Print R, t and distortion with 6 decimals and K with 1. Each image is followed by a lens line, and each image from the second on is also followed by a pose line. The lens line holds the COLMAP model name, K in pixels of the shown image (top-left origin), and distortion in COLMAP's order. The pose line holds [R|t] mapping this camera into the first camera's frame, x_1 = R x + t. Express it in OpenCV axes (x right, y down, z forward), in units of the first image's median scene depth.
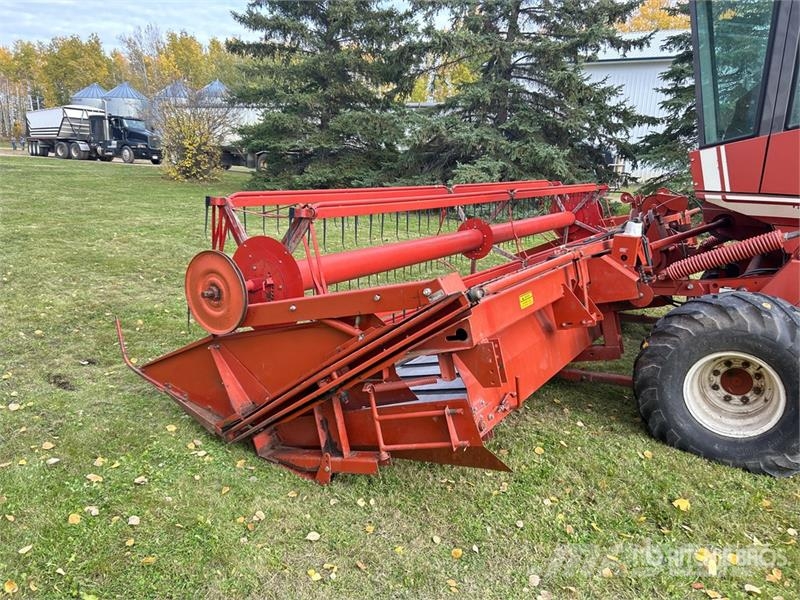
lens RADIAL K [[612.2, 0, 397.7], [0, 612.2, 311.6], [0, 0, 1]] dist [0.050556, -0.060246]
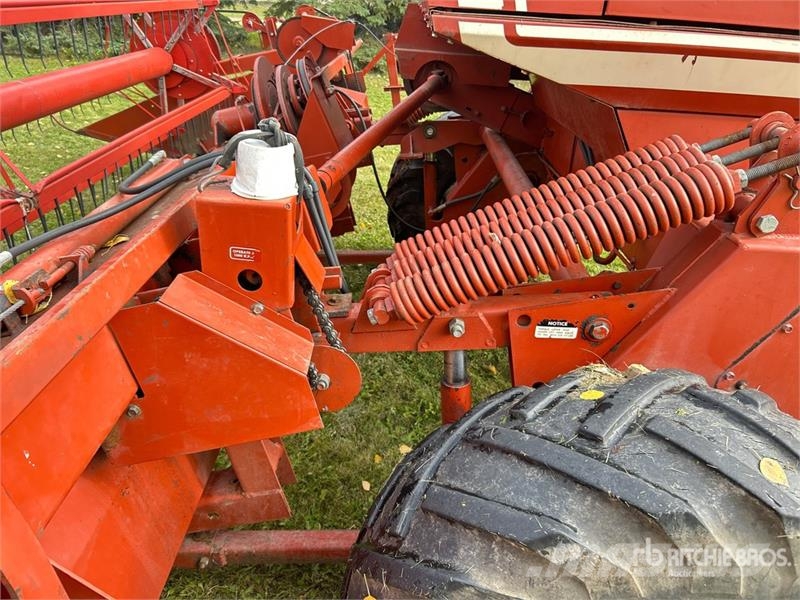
lens RADIAL K [[612.2, 0, 397.7], [0, 612.2, 311.6], [0, 0, 1]] dist [0.050556, -0.060246]
pose [[0.853016, -0.230330, 0.468308, 0.287688], [0.101835, 0.953551, 0.283498, -0.140903], [-0.511853, -0.194138, 0.836849, 0.724300]]
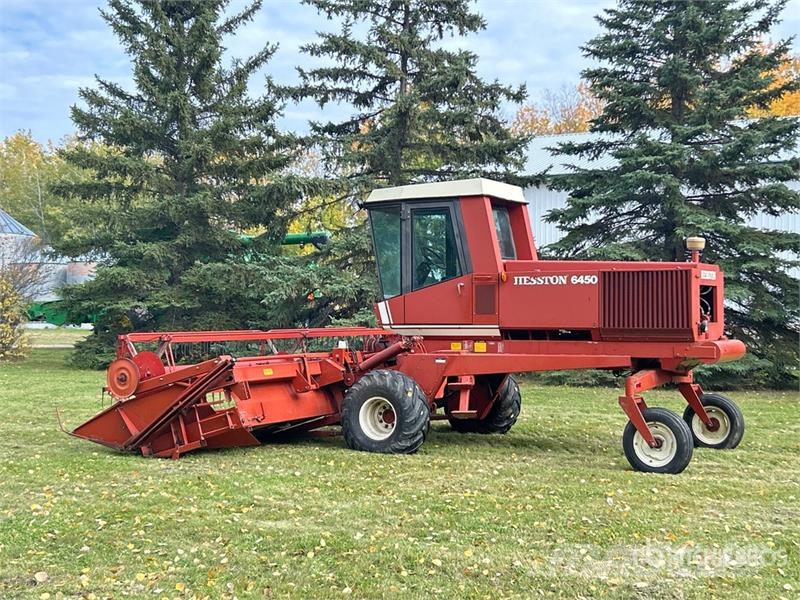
lens RADIAL K [[1175.0, 0, 400.0], [0, 1175.0, 300.0], [0, 0, 1]] dist [0.153521, -0.021842]
pose [[0.996577, -0.040652, 0.071989, 0.299359], [0.057714, 0.965558, -0.253704, 0.645119], [-0.059196, 0.256991, 0.964599, -2.472576]]
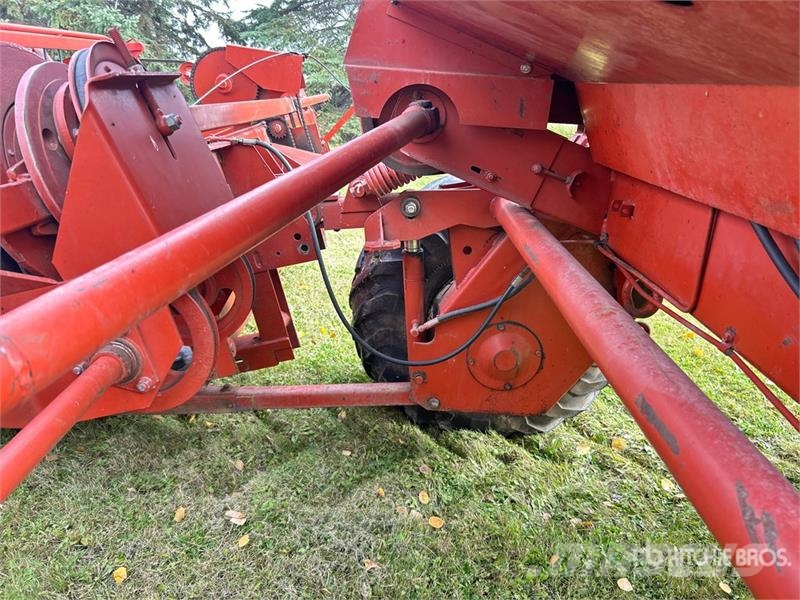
lens RADIAL K [[609.9, 0, 400.0], [0, 609.9, 300.0], [0, 0, 1]] dist [0.051572, -0.077714]
pose [[0.844576, -0.171620, 0.507187, 0.470475], [0.104235, 0.981817, 0.158649, -0.138881], [-0.525192, -0.081124, 0.847108, 0.983173]]
